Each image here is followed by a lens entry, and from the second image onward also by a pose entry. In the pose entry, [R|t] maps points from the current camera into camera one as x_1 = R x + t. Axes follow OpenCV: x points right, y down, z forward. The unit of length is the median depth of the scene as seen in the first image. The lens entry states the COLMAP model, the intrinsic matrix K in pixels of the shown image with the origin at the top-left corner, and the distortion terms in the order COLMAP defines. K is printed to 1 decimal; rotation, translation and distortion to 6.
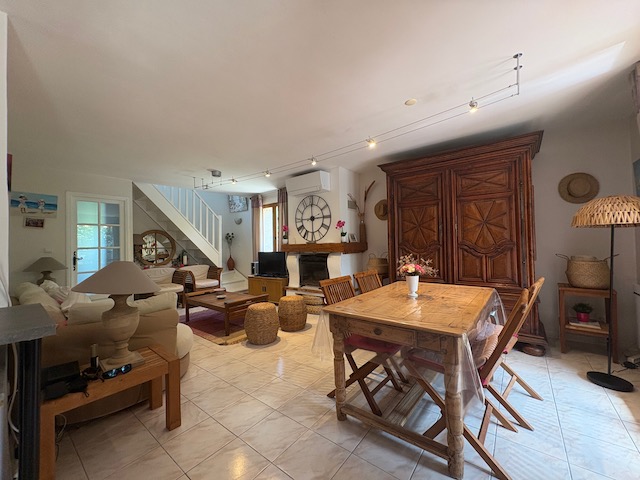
lens RADIAL K [[256.1, 0, 320.5], [0, 256.1, 239.3], [0, 0, 1]] dist [-0.000322, -0.000313]
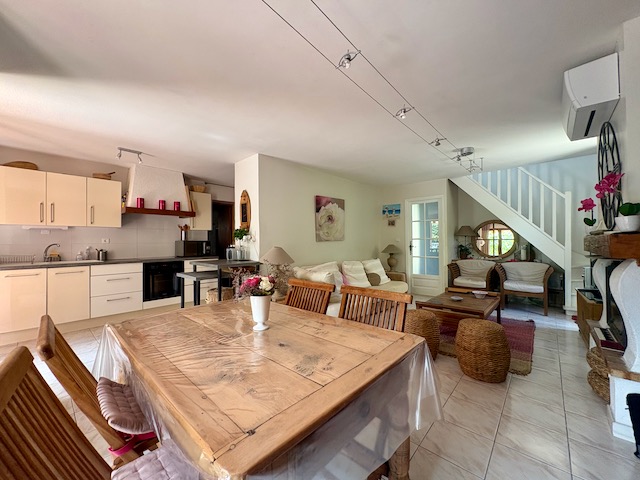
lens RADIAL K [[256.1, 0, 320.7], [0, 256.1, 239.6], [0, 0, 1]] dist [-0.000322, -0.000313]
pose [[-0.057658, 0.014657, -0.998229, 0.395317], [0.021860, 0.999671, 0.013416, 0.007577], [0.998097, -0.021047, -0.057959, 0.477757]]
